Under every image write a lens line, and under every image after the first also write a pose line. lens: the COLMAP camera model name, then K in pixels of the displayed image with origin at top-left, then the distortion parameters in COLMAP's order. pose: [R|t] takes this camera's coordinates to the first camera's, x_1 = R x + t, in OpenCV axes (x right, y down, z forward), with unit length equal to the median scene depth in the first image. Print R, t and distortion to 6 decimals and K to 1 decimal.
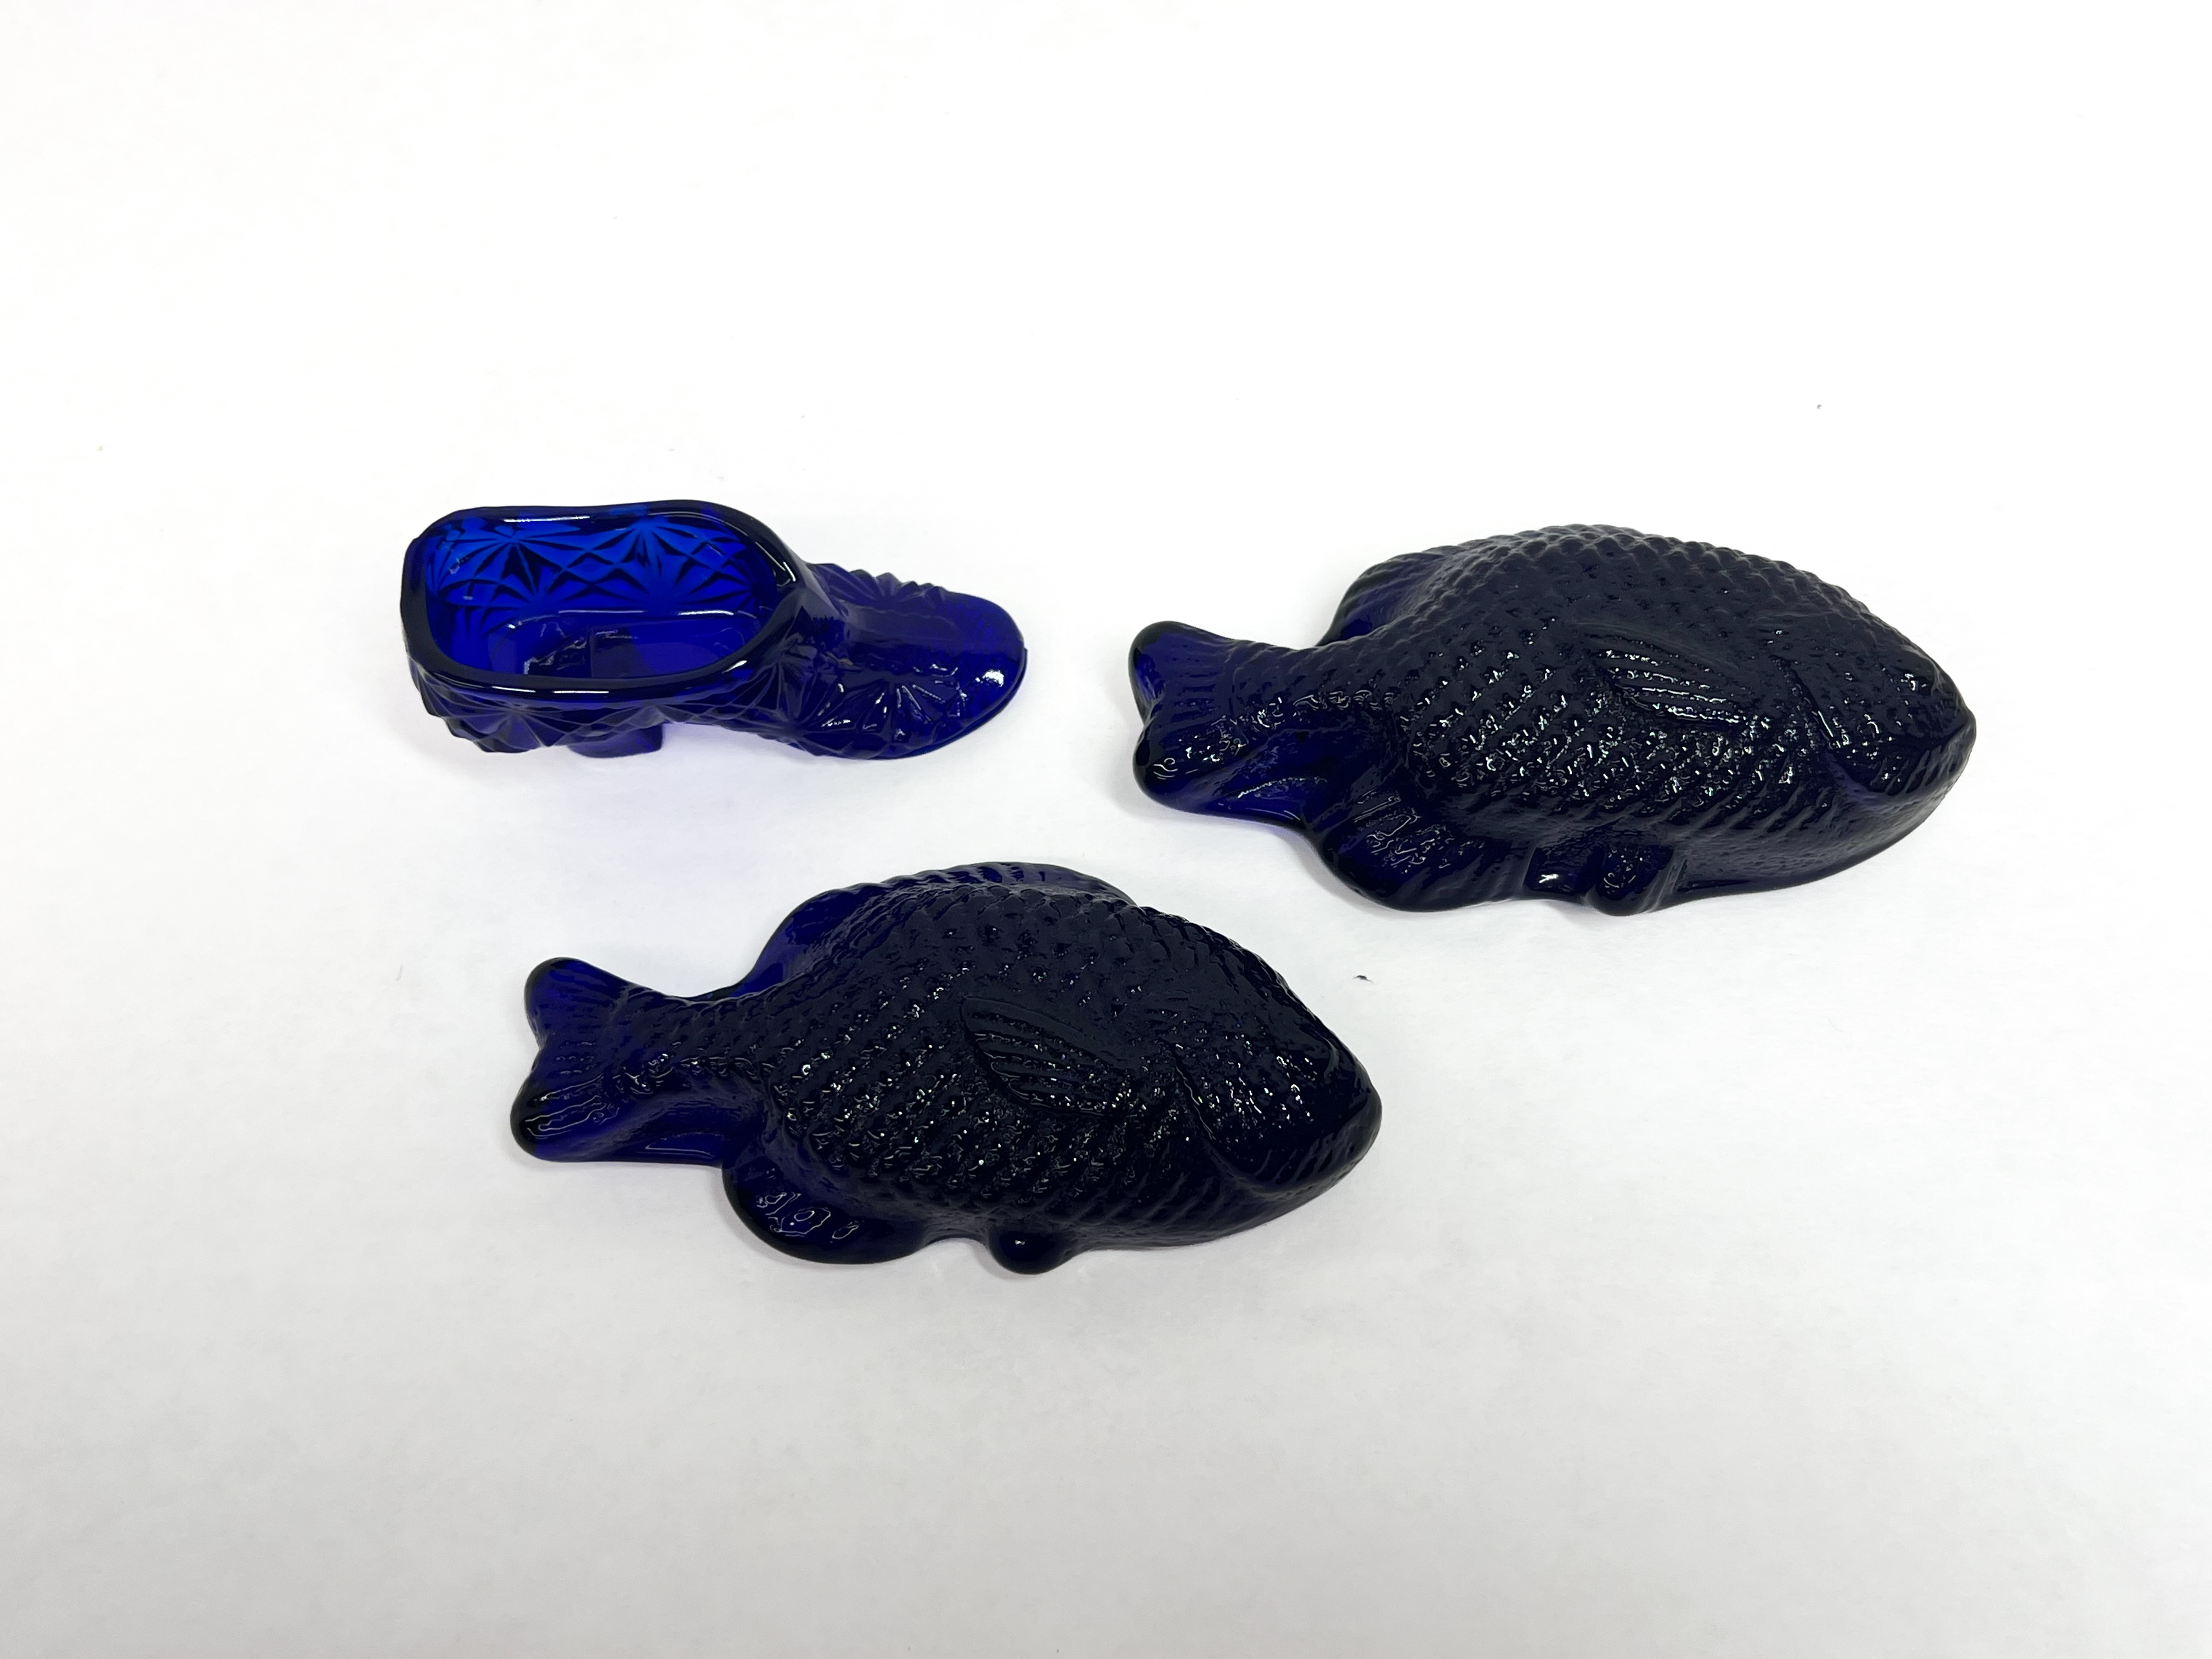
lens RADIAL K [[2372.9, 0, 1106.0], [0, 2372.9, 829.5], [0, 0, 1]] dist [-0.007875, -0.003228]
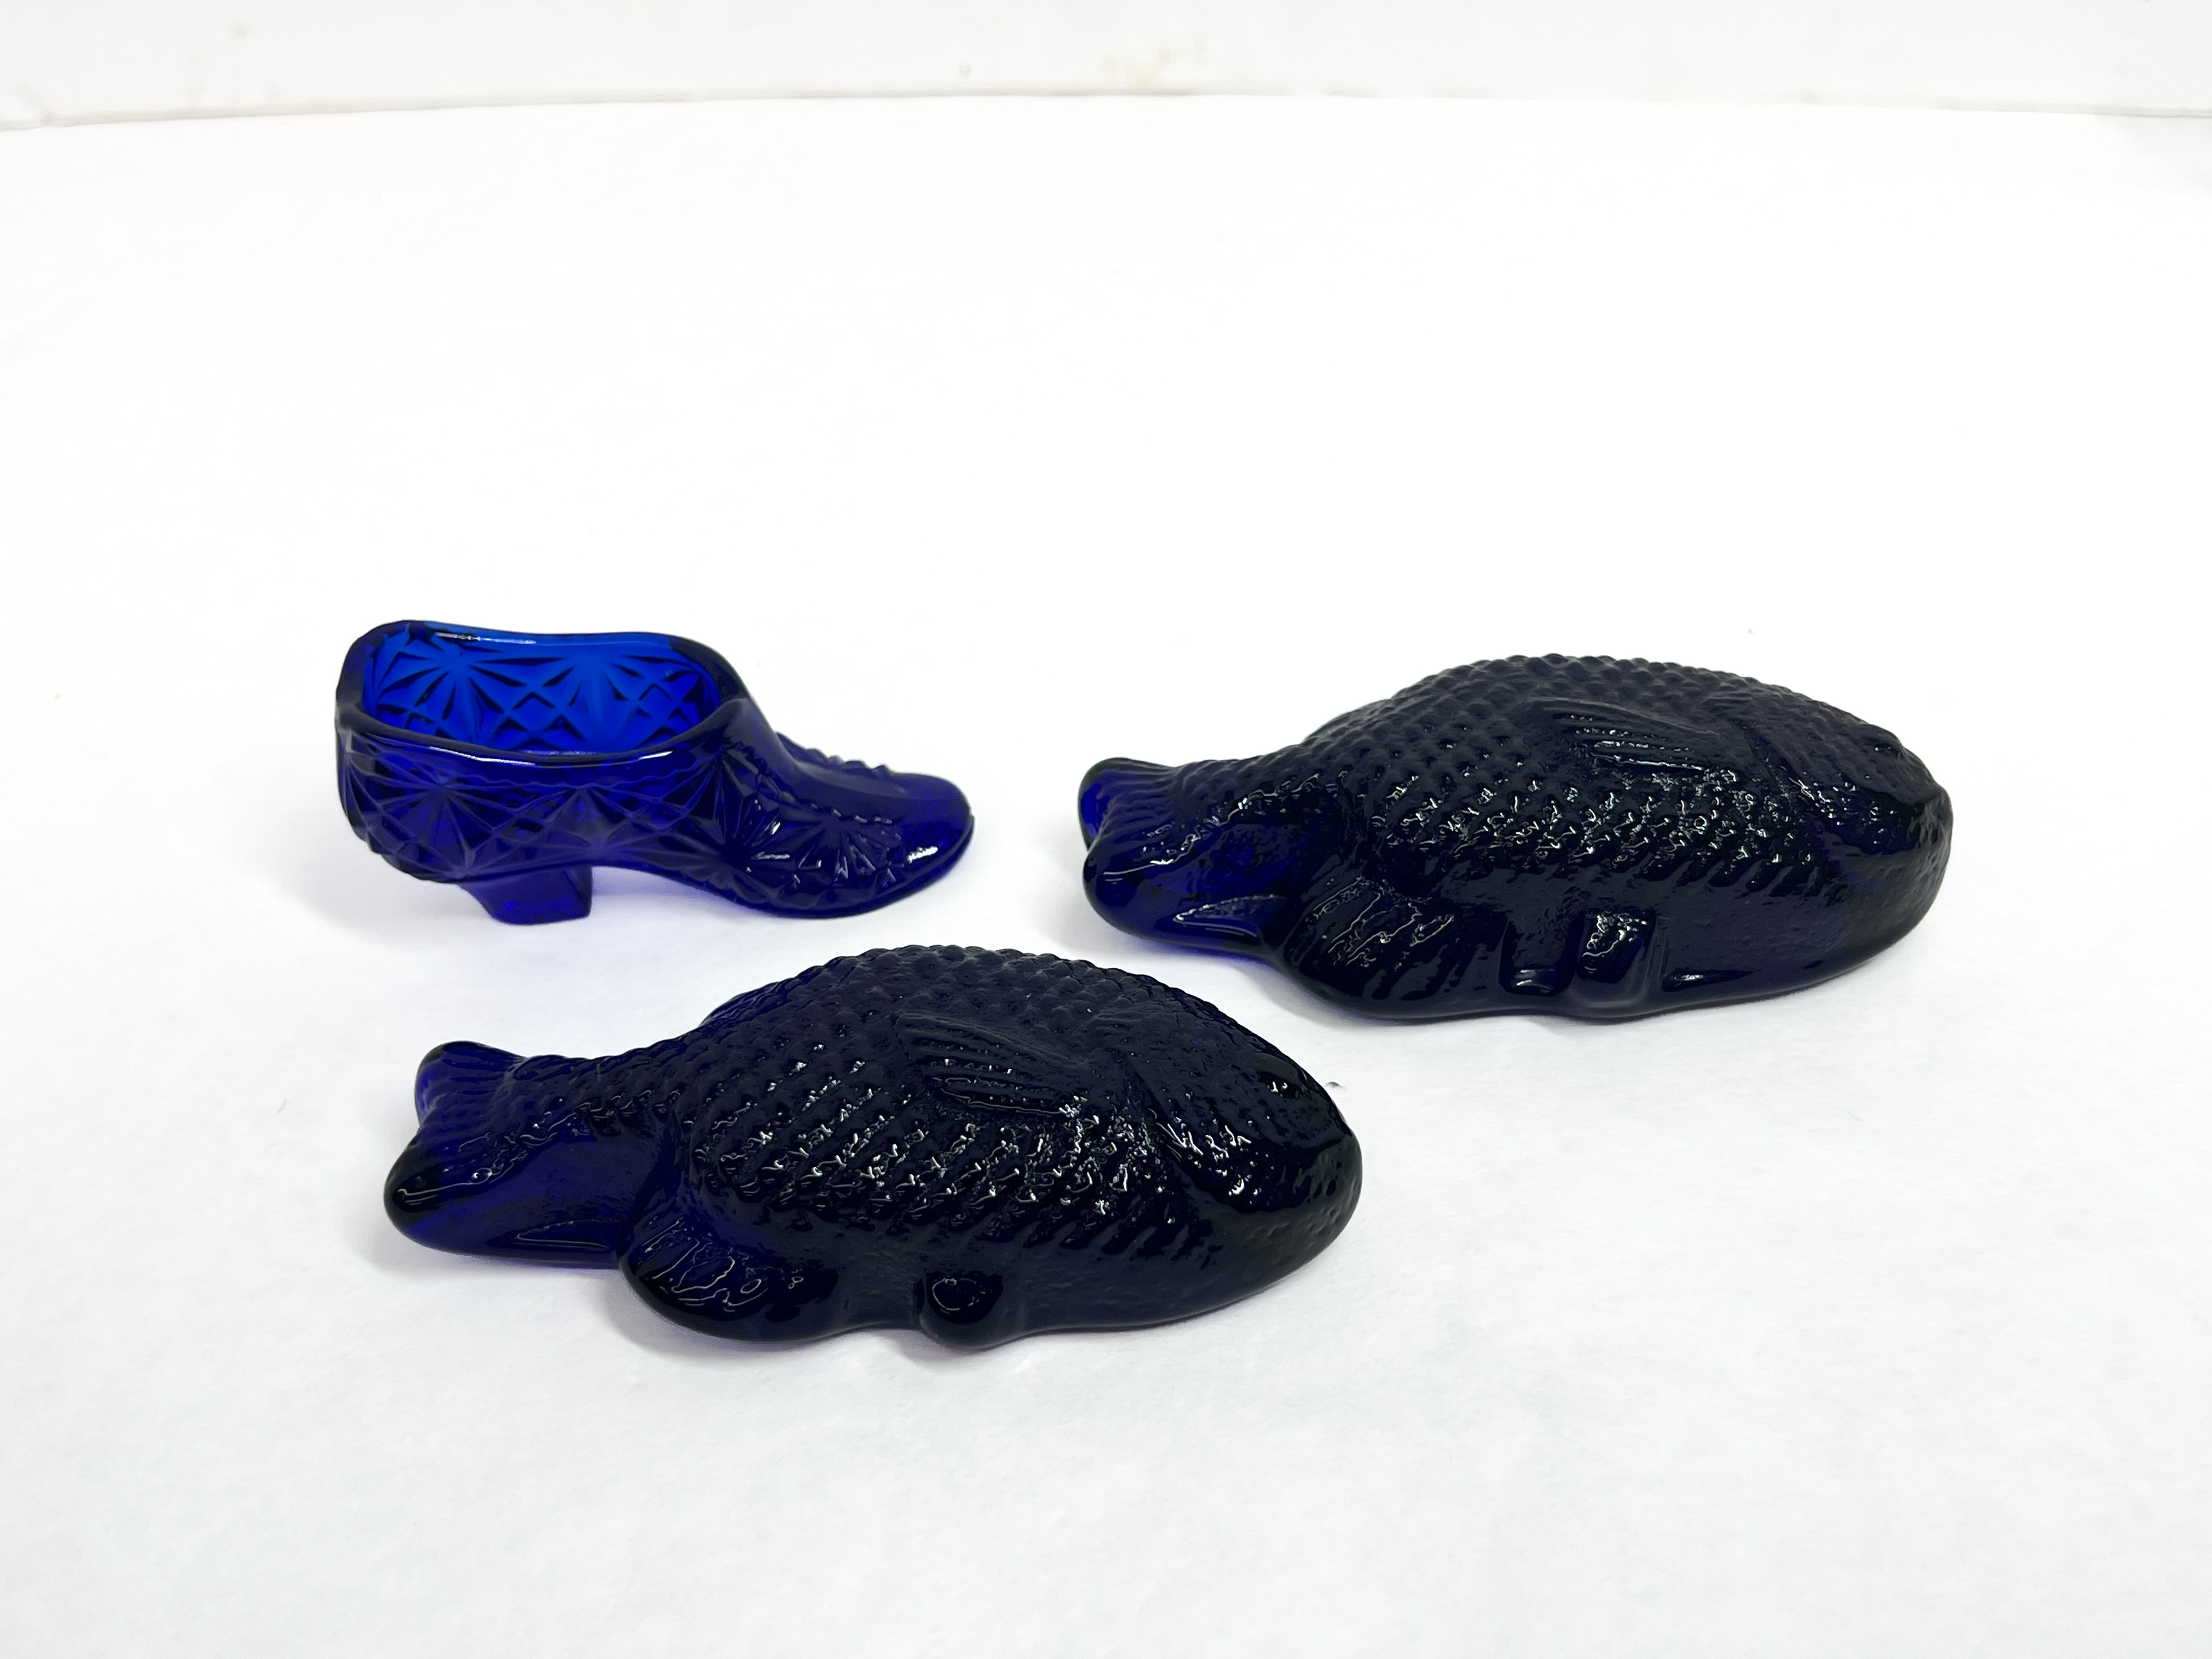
lens RADIAL K [[2372.9, 0, 1106.0], [0, 2372.9, 829.5], [0, 0, 1]] dist [-0.007875, -0.003228]
pose [[0.999879, -0.012265, 0.009554, 0.012377], [0.015239, 0.895027, -0.445752, 0.388255], [-0.003084, 0.445843, 0.895106, 0.136320]]
